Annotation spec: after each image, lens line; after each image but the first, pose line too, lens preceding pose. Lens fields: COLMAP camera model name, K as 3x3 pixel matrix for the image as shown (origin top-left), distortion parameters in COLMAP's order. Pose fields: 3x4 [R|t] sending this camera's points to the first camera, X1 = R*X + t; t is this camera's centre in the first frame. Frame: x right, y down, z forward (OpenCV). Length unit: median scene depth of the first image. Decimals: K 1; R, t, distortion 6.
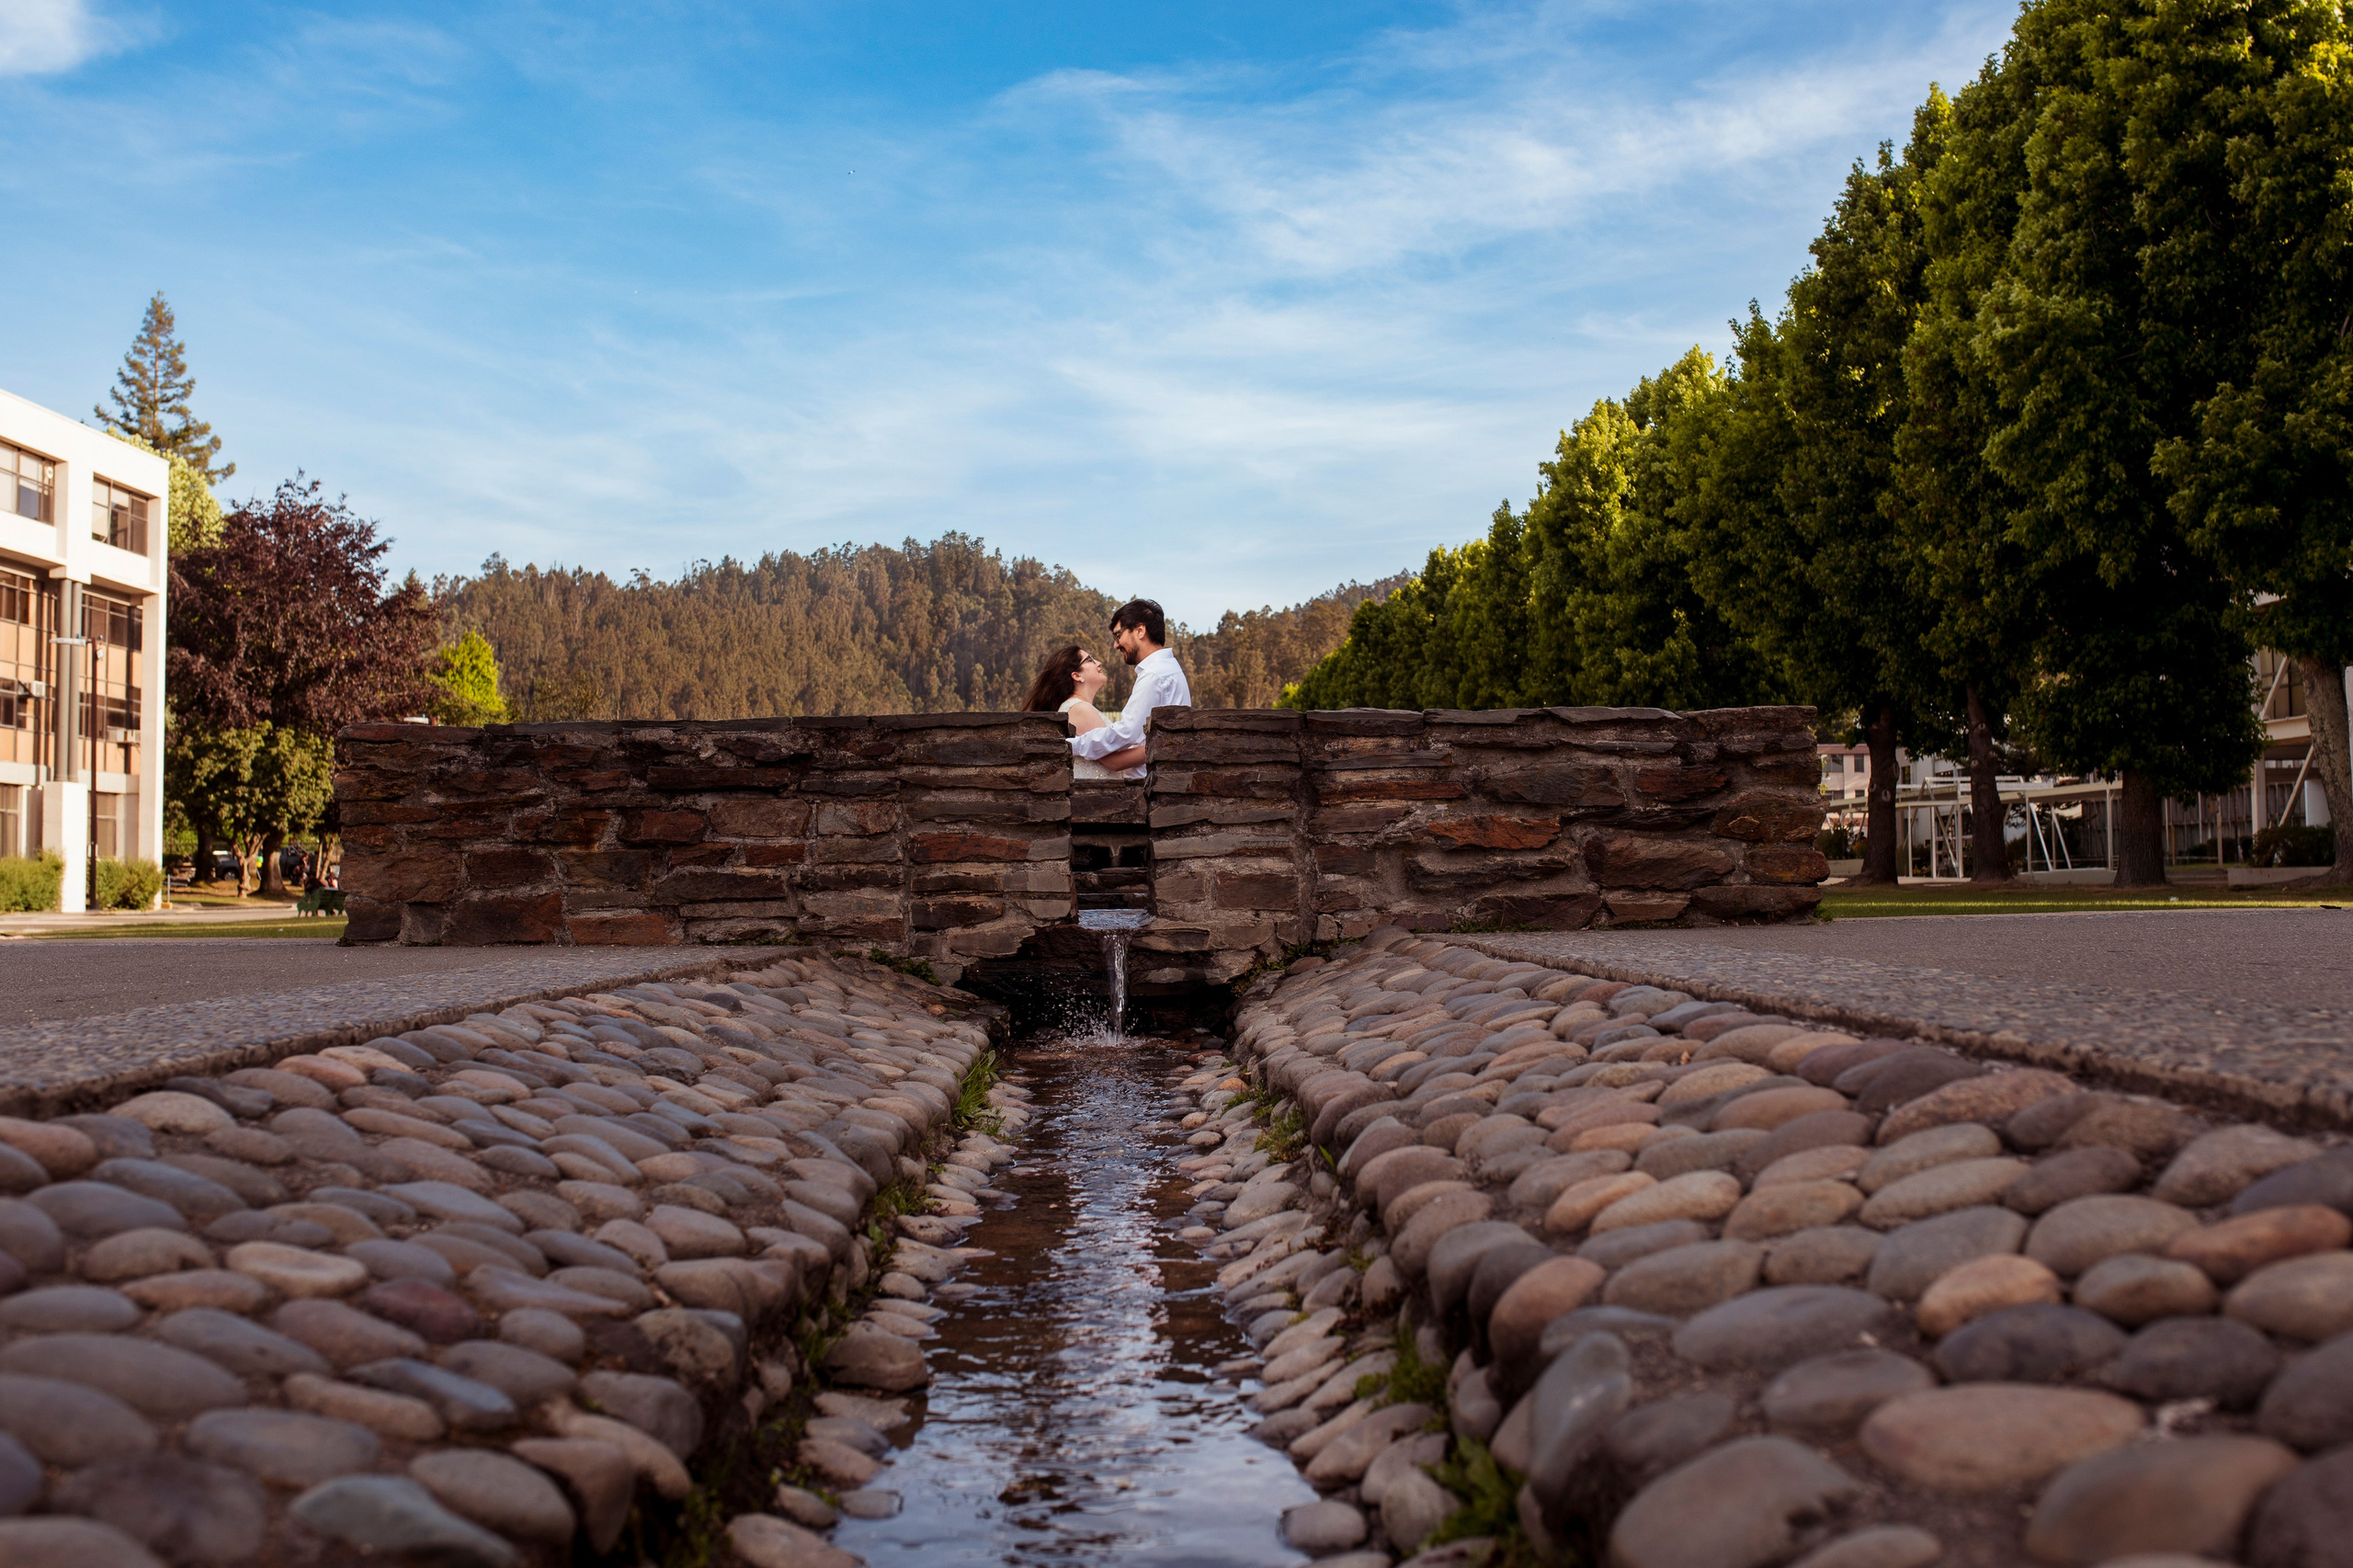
lens RADIAL K [[2099.5, 0, 1116.0], [0, 2099.5, 842.9], [0, 0, 1]] dist [-0.059946, 0.077103]
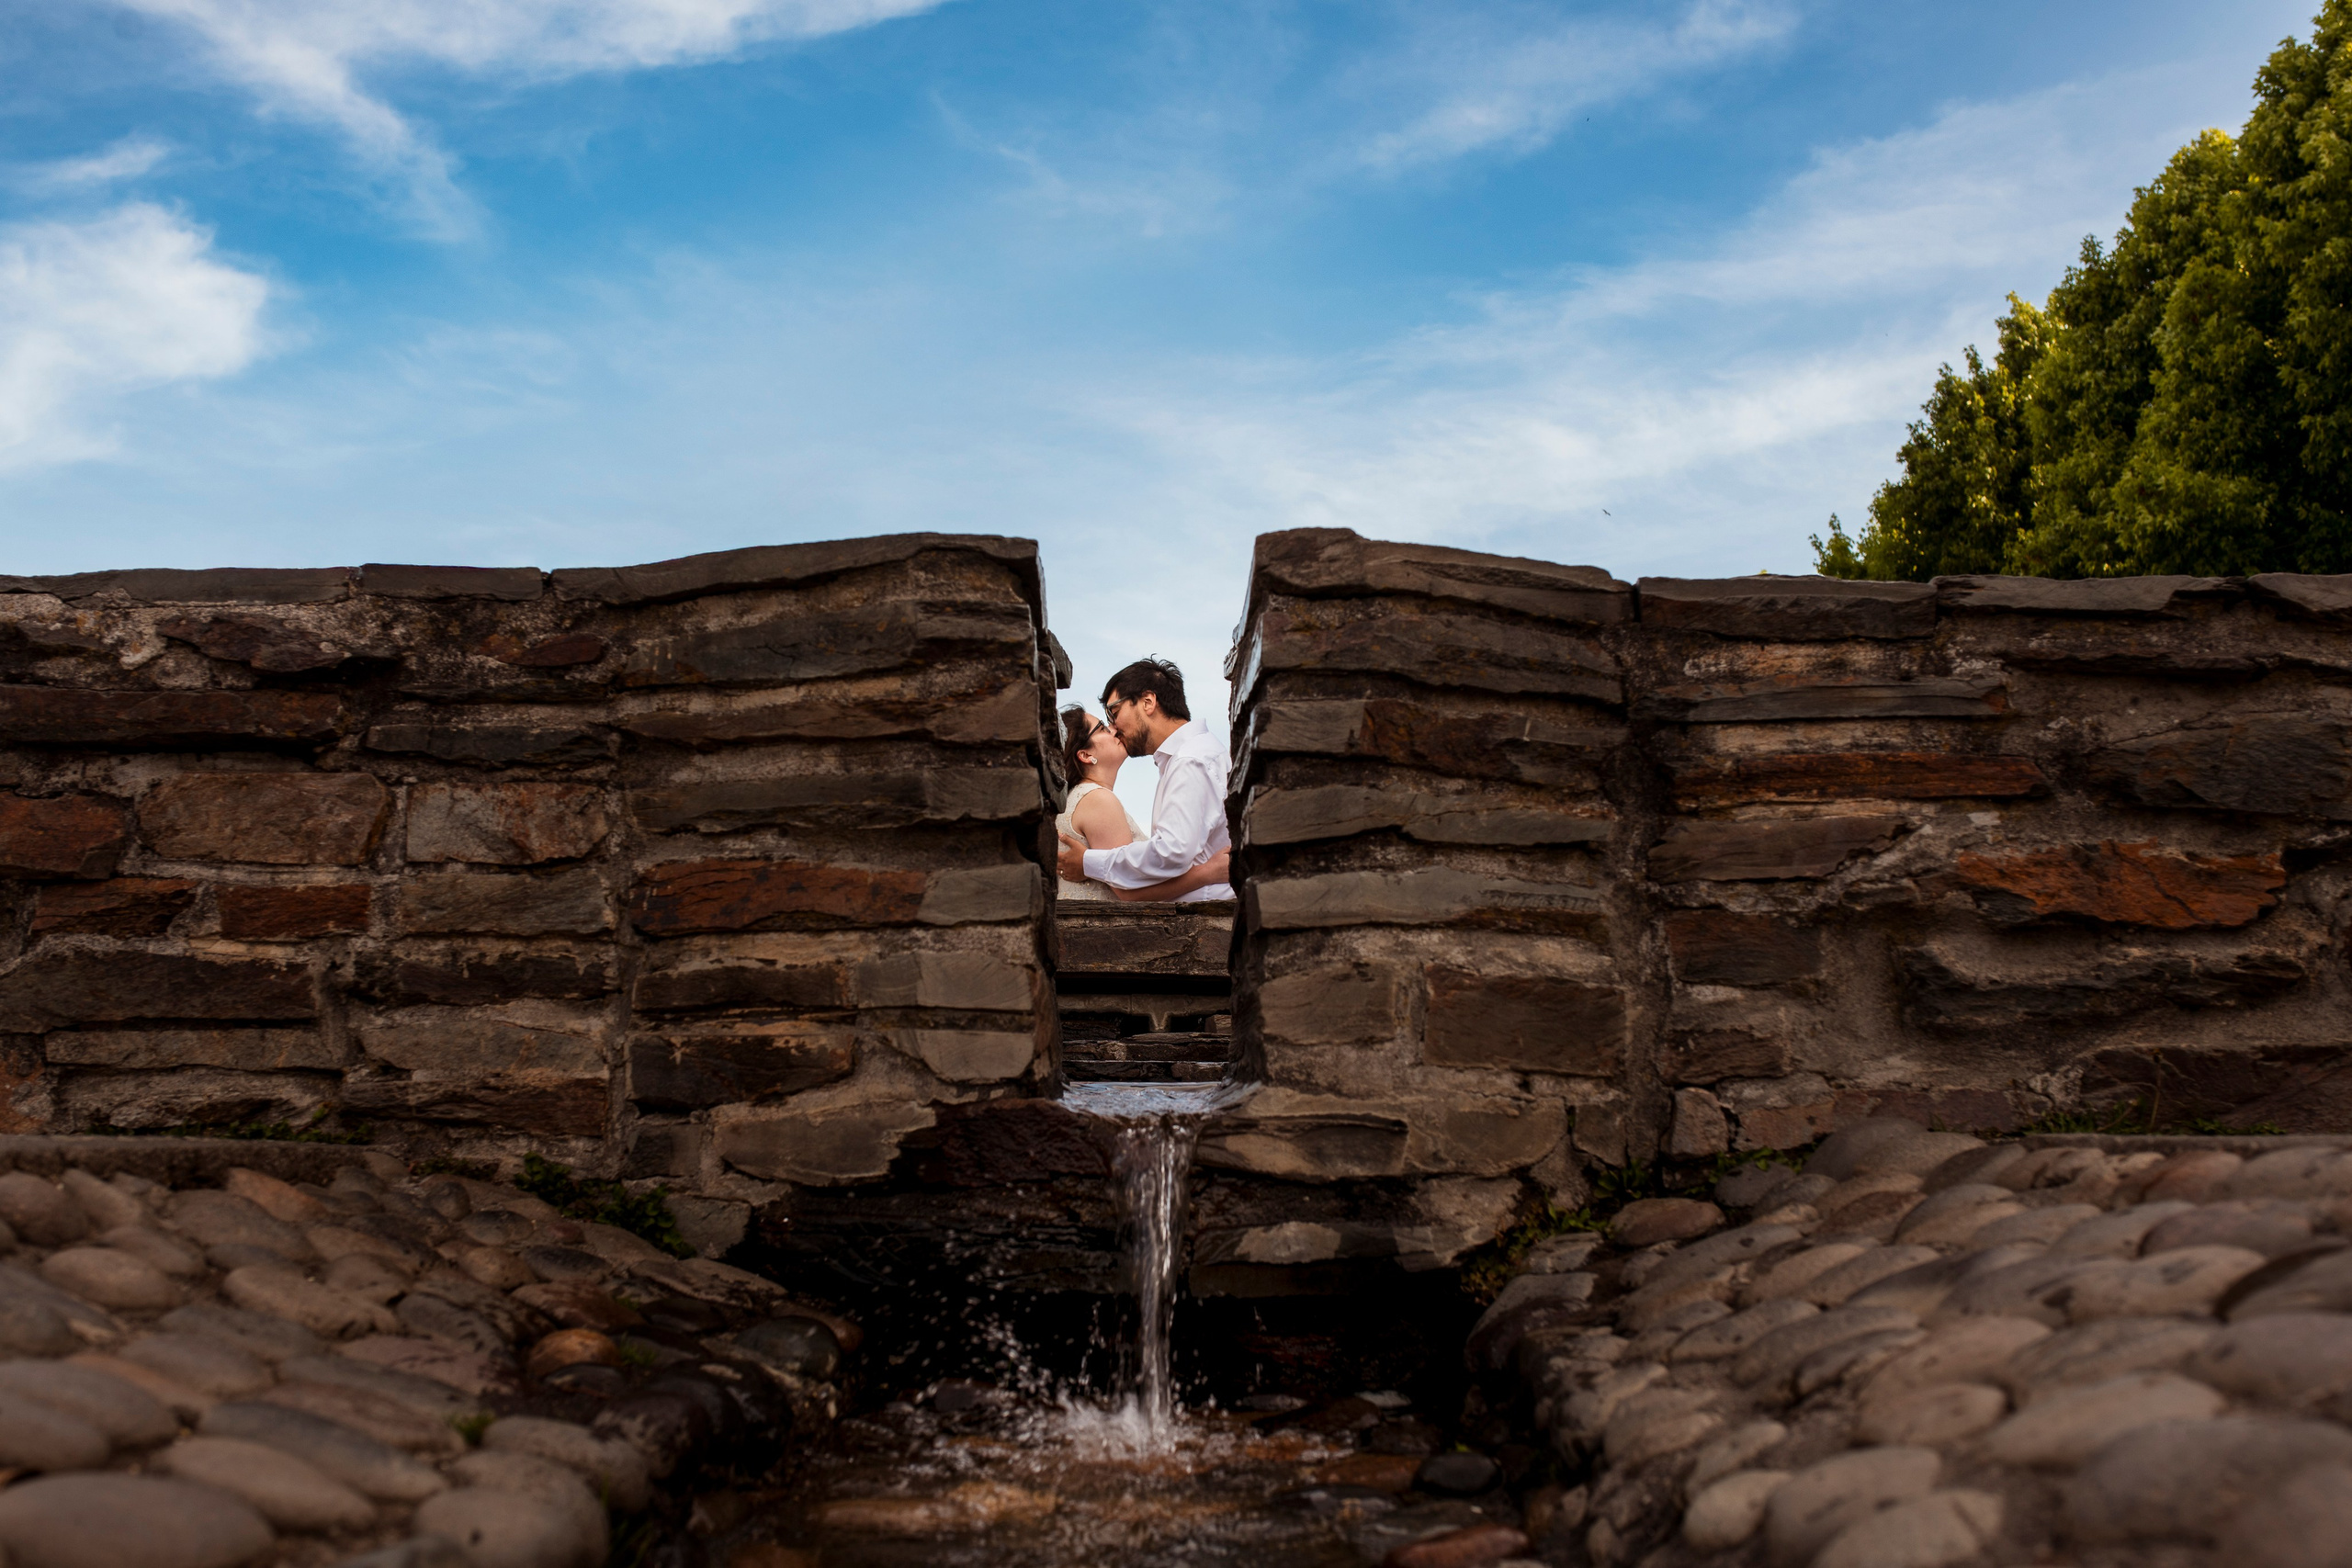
lens RADIAL K [[2098.5, 0, 1115.5], [0, 2098.5, 842.9], [0, 0, 1]] dist [-0.059946, 0.077103]
pose [[0.999652, 0.015127, -0.021627, 0.000381], [-0.017504, 0.993288, -0.114339, 0.035128], [0.019752, 0.114677, 0.993206, 0.611181]]
